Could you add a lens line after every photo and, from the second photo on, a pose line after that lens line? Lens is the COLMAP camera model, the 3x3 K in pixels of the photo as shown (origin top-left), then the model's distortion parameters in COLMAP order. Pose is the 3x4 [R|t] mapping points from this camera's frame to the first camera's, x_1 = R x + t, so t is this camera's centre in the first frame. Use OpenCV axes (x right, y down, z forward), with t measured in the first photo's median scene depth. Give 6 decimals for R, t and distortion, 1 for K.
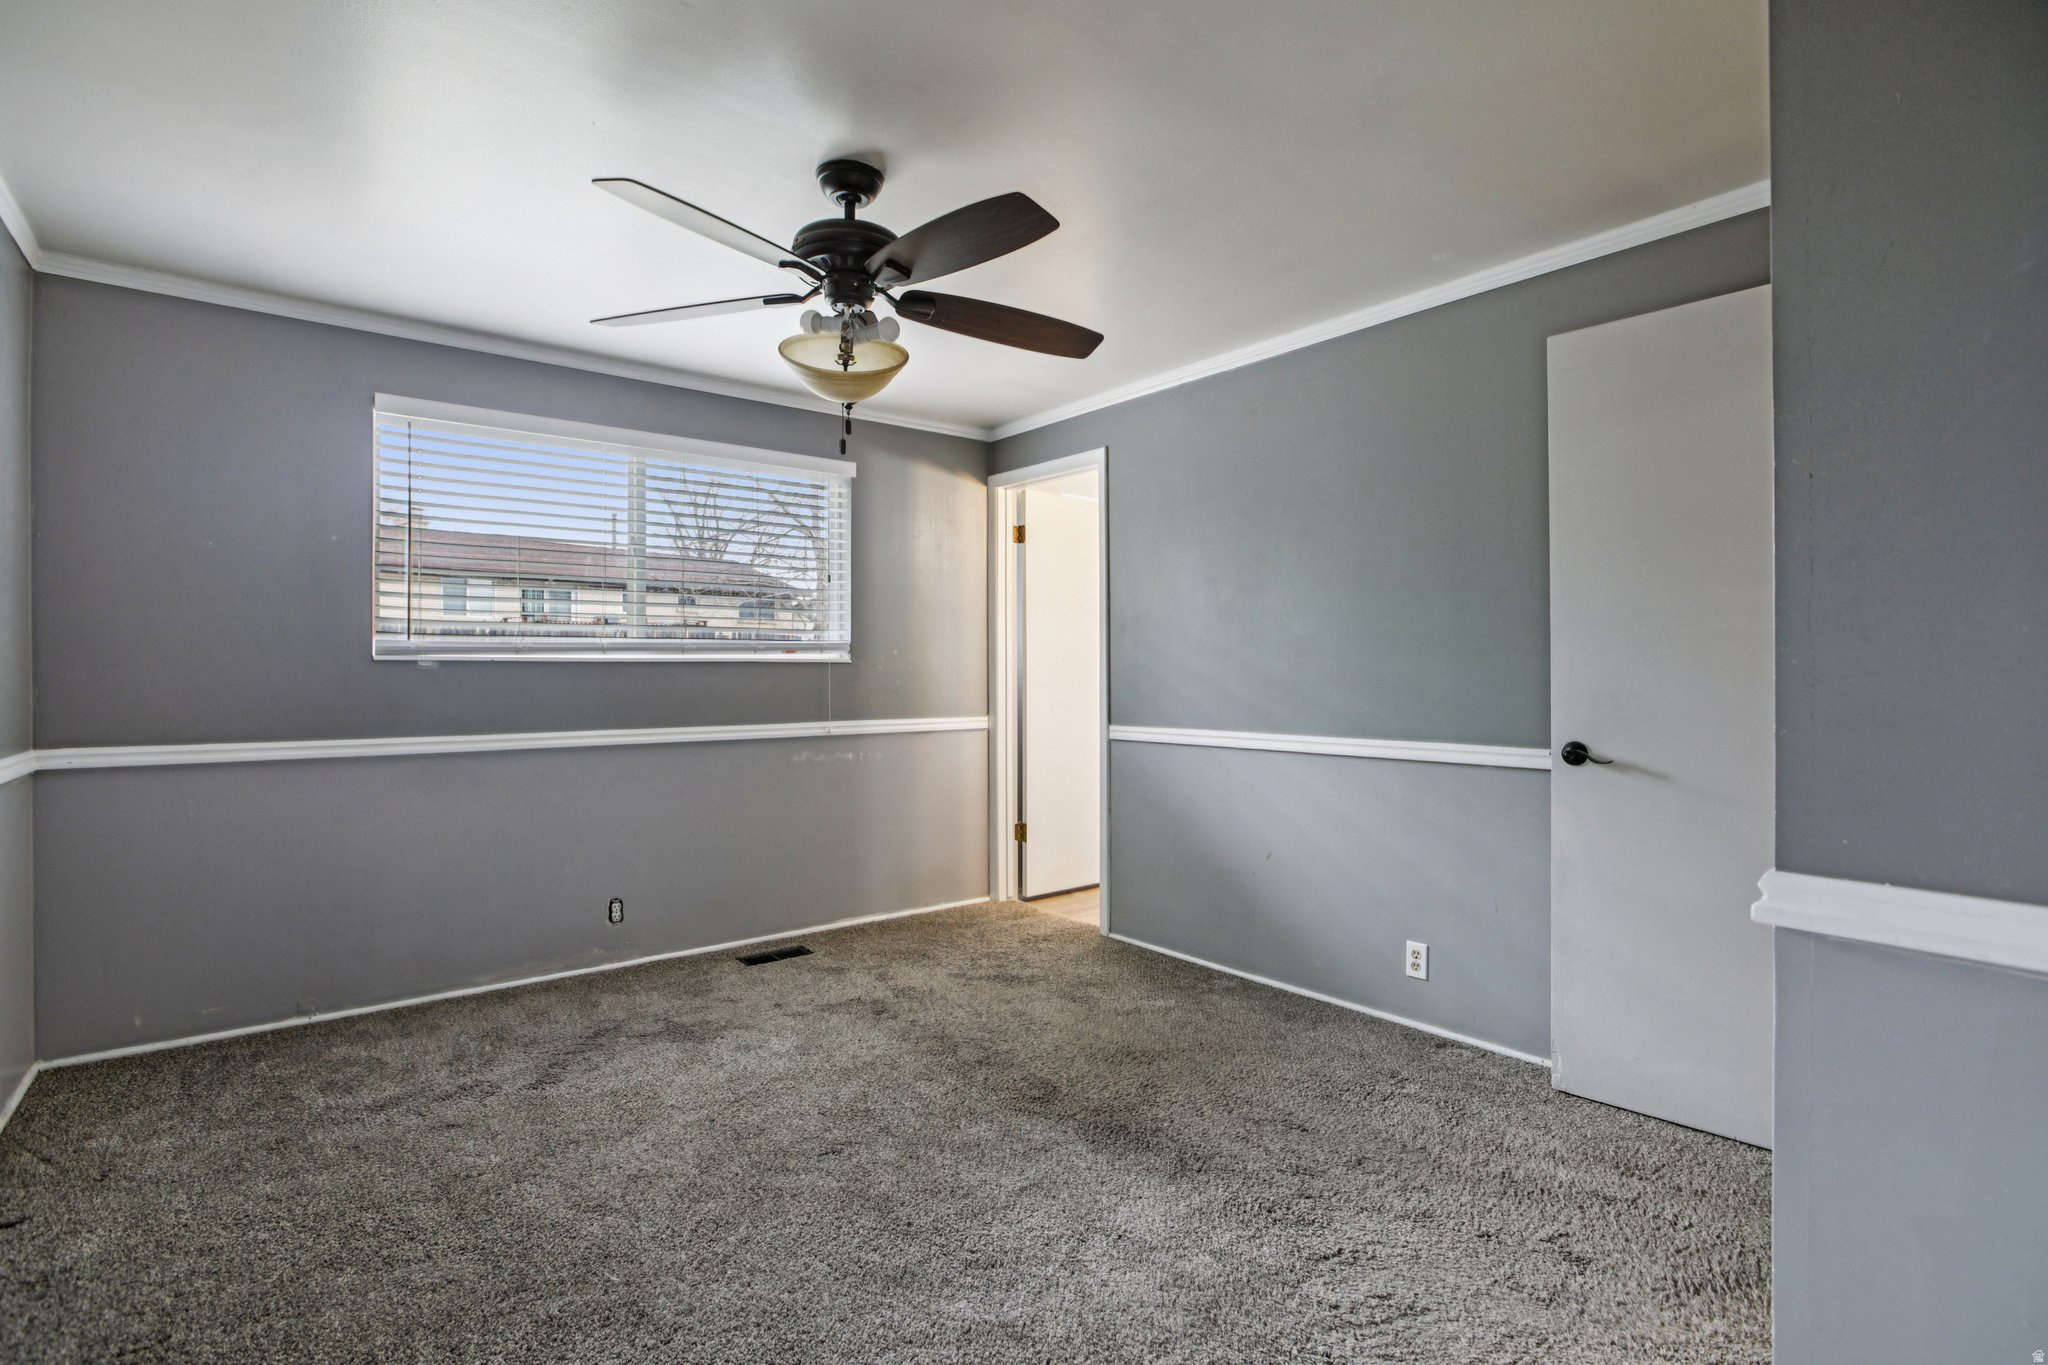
lens RADIAL K [[970.7, 0, 1018.0], [0, 970.7, 674.2], [0, 0, 1]] dist [-0.042504, 0.014247]
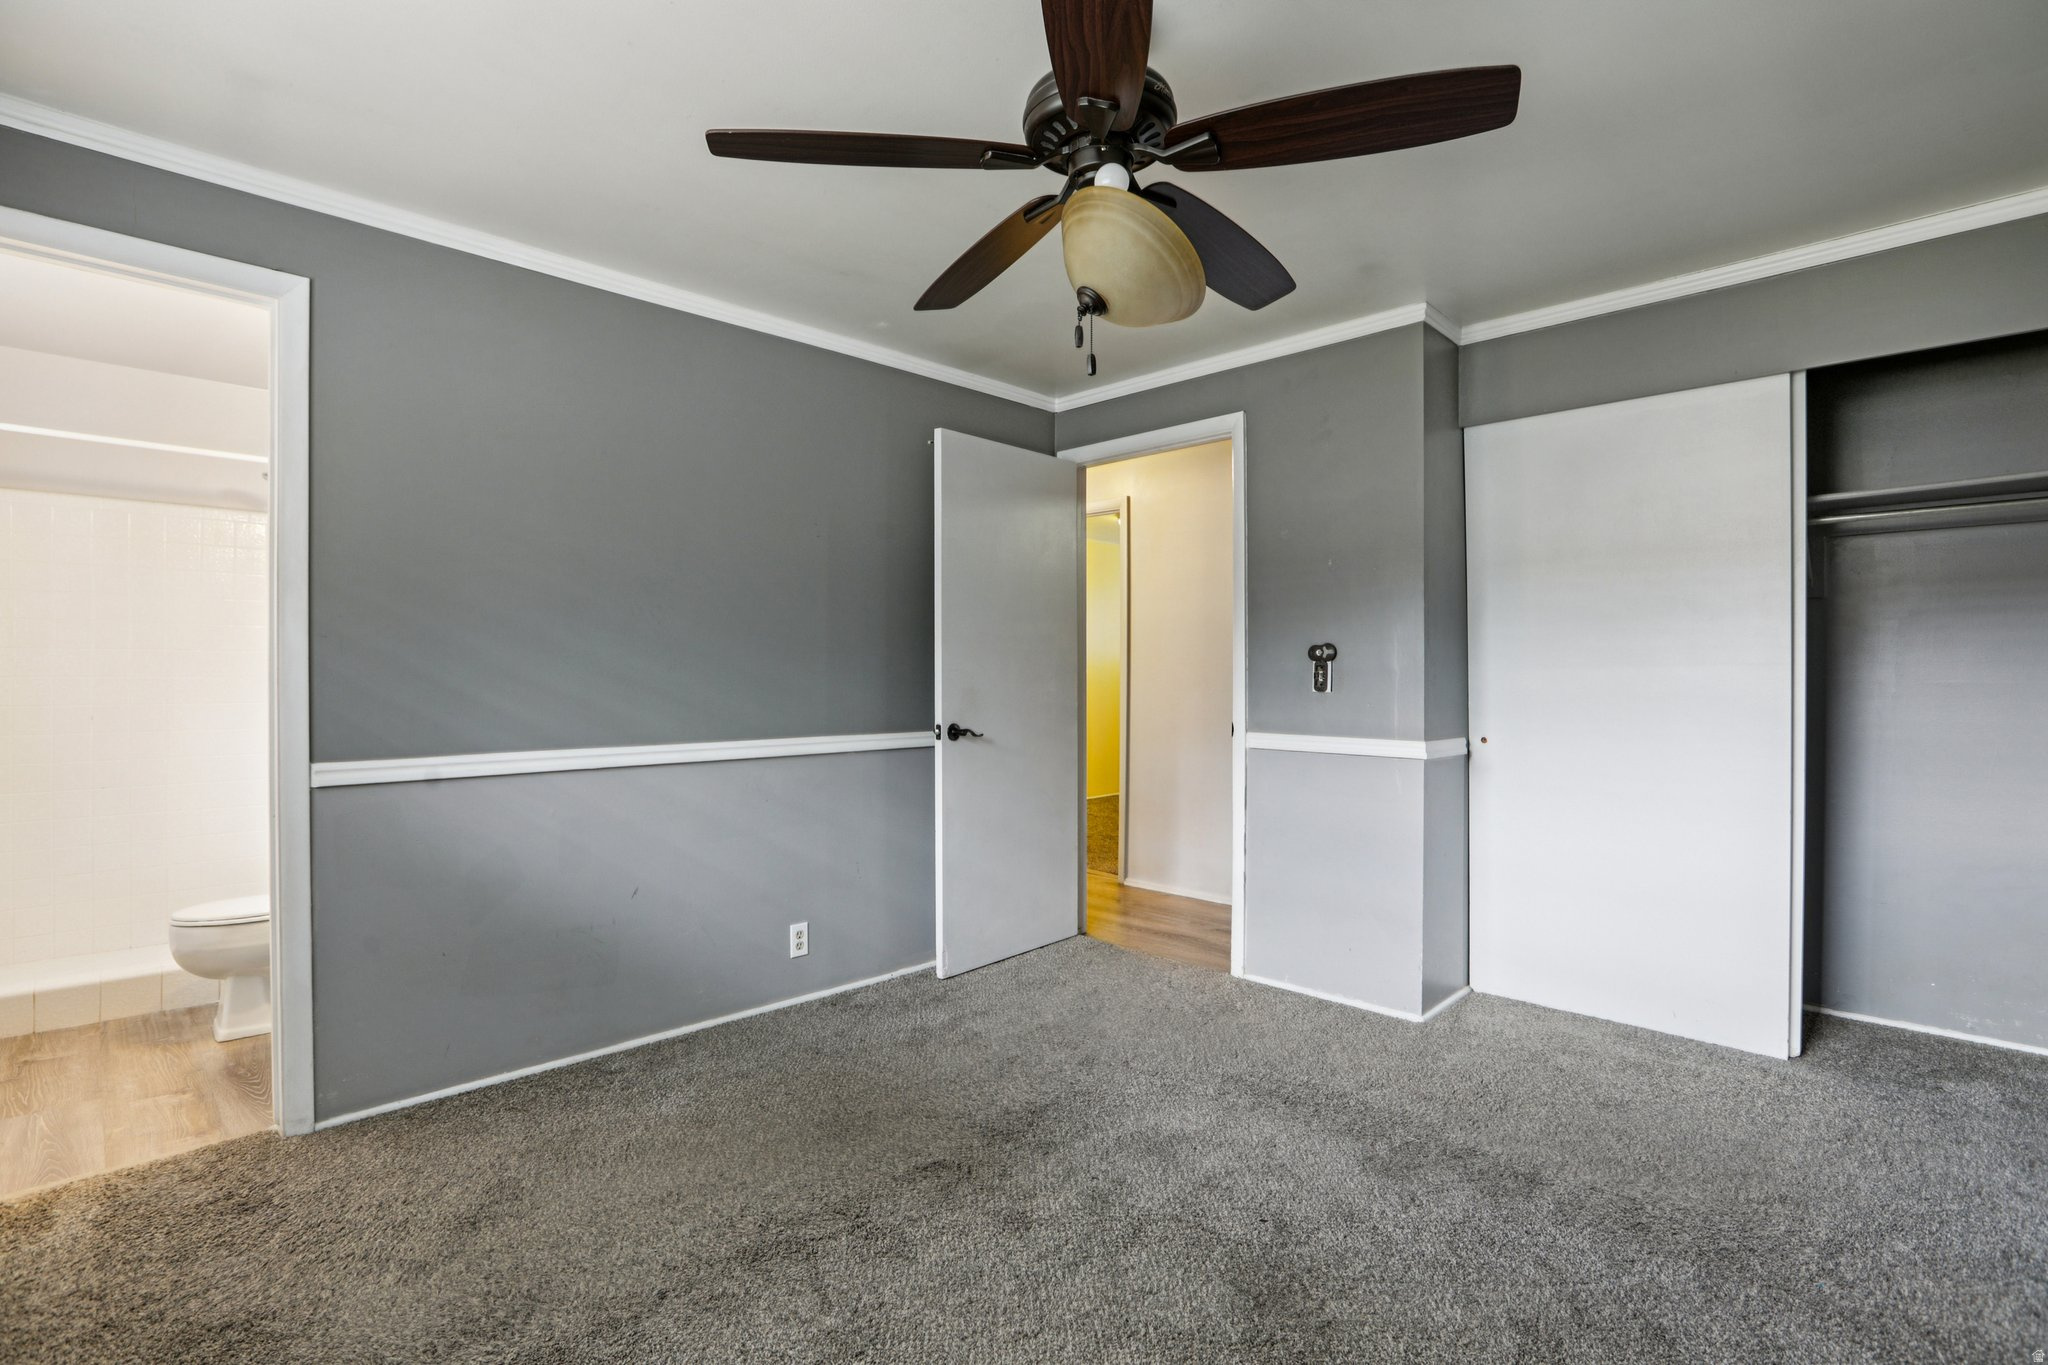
lens RADIAL K [[959.4, 0, 1024.0], [0, 959.4, 682.5], [0, 0, 1]] dist [-0.052544, 0.020447]
pose [[-0.111238, -0.003041, 0.993789, -0.566137], [0.000717, 0.999995, 0.003141, 0.003672], [-0.993794, 0.001062, -0.111235, 0.723113]]
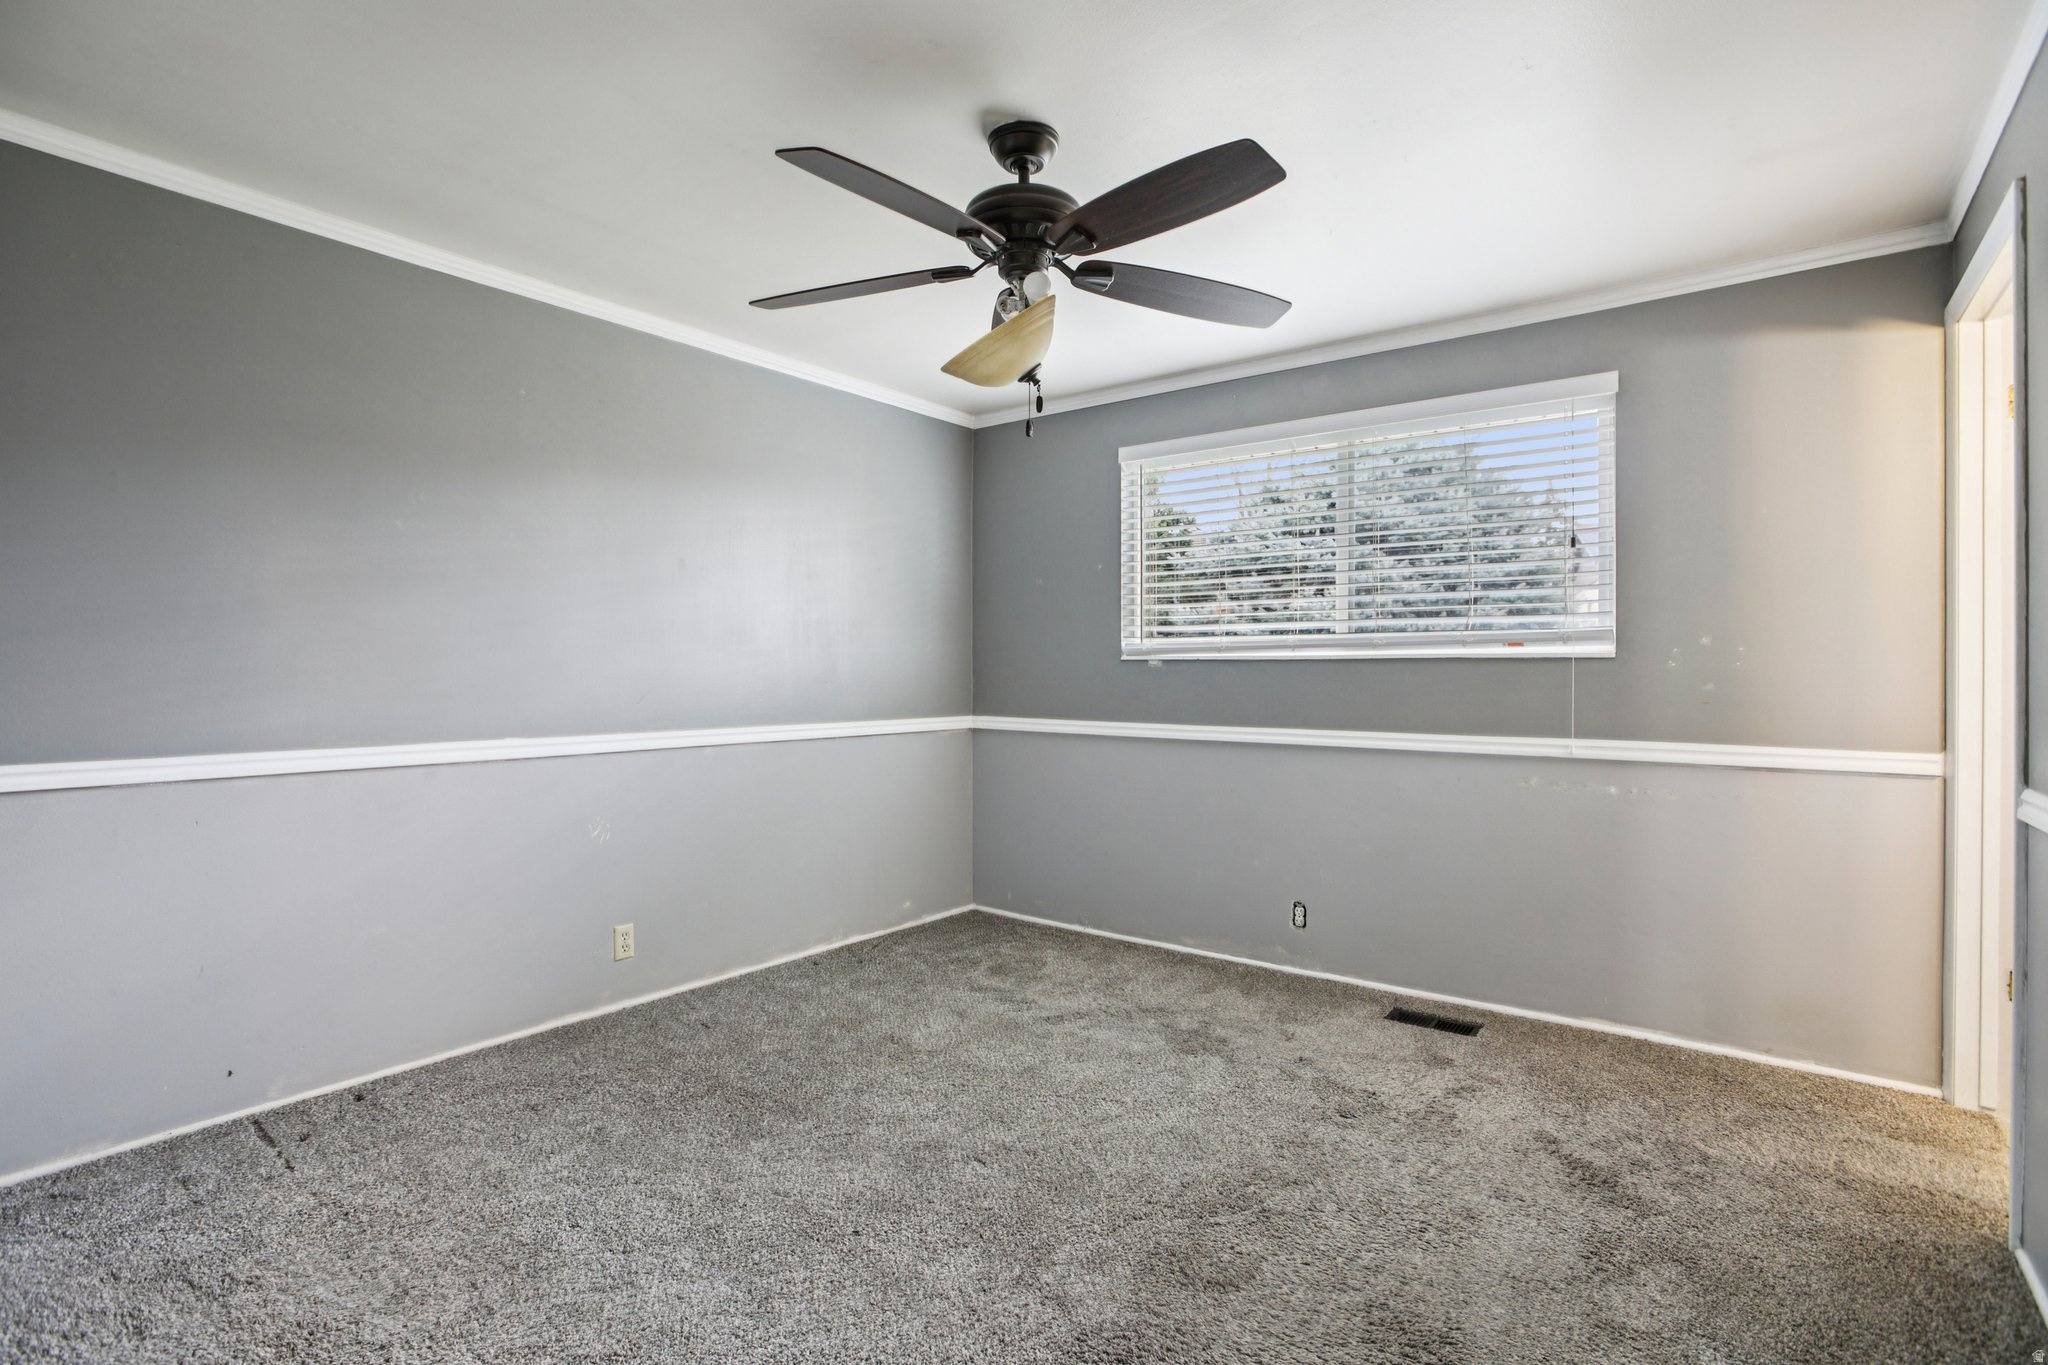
lens RADIAL K [[970.7, 0, 1018.0], [0, 970.7, 674.2], [0, 0, 1]] dist [-0.042504, 0.014247]
pose [[0.236850, 0.008865, -0.971506, 0.461726], [-0.002523, 0.999961, 0.008509, -0.005326], [0.971543, 0.000435, 0.236863, 0.492715]]
